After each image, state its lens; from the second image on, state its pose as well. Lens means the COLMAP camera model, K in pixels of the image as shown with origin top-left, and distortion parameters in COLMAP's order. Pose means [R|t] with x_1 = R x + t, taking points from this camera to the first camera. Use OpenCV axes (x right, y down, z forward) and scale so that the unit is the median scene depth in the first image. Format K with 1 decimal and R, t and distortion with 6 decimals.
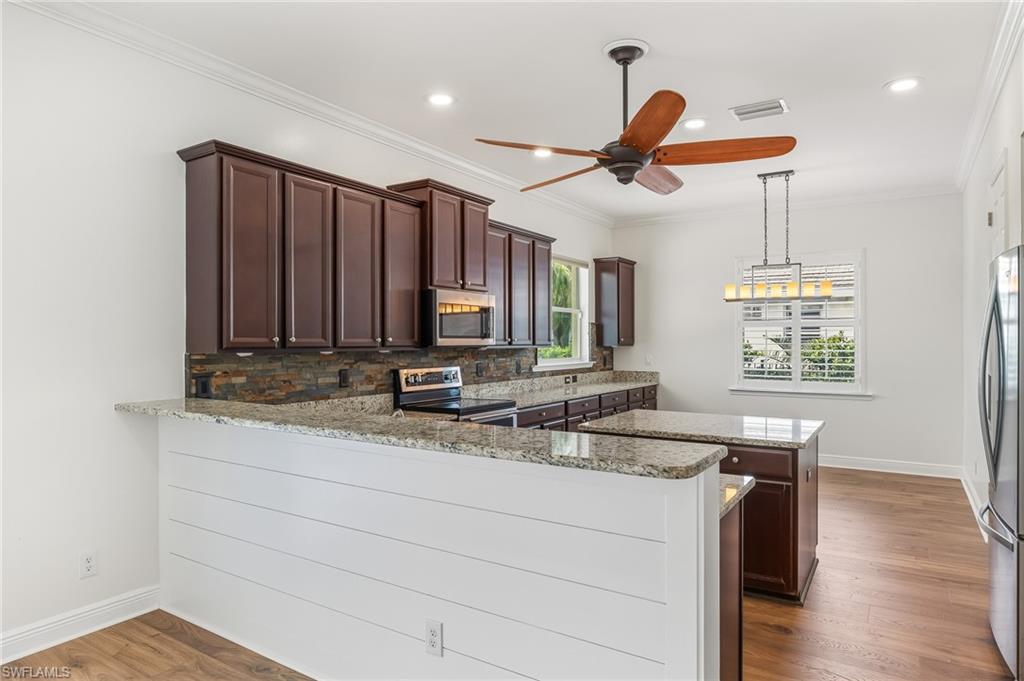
lens RADIAL K [[612.4, 0, 511.2], [0, 612.4, 343.9], [0, 0, 1]] dist [-0.004449, -0.000795]
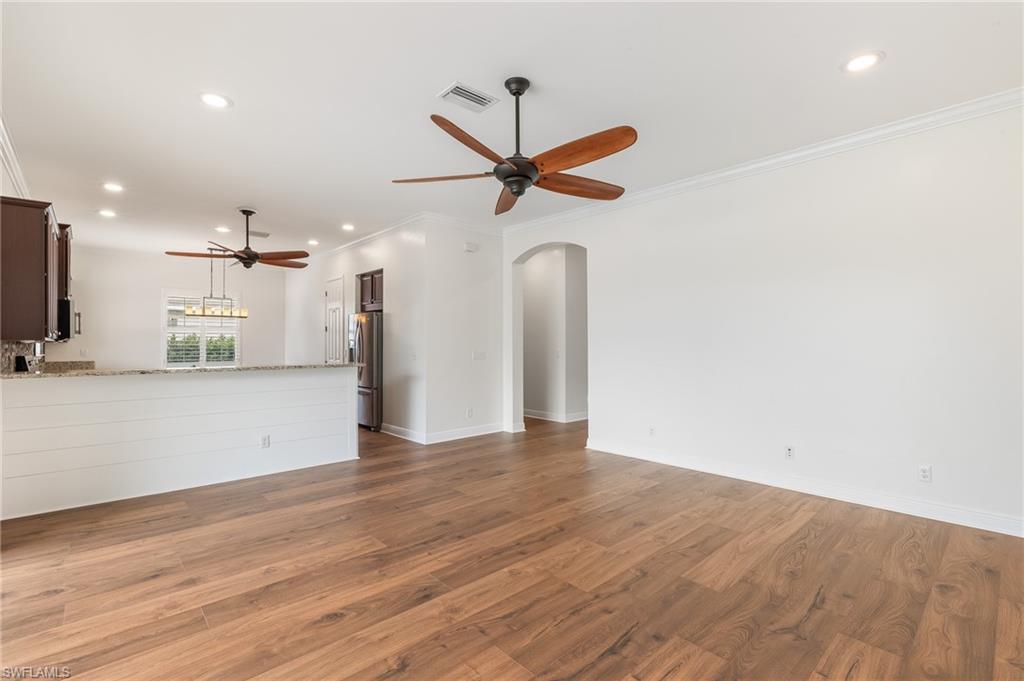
lens RADIAL K [[454.9, 0, 515.0], [0, 454.9, 342.0], [0, 0, 1]] dist [-0.007409, -0.000140]
pose [[0.233544, 0.006101, 0.972327, -0.622603], [0.006111, 0.999951, -0.007742, 0.018670], [-0.972327, 0.007750, 0.233496, -0.193005]]
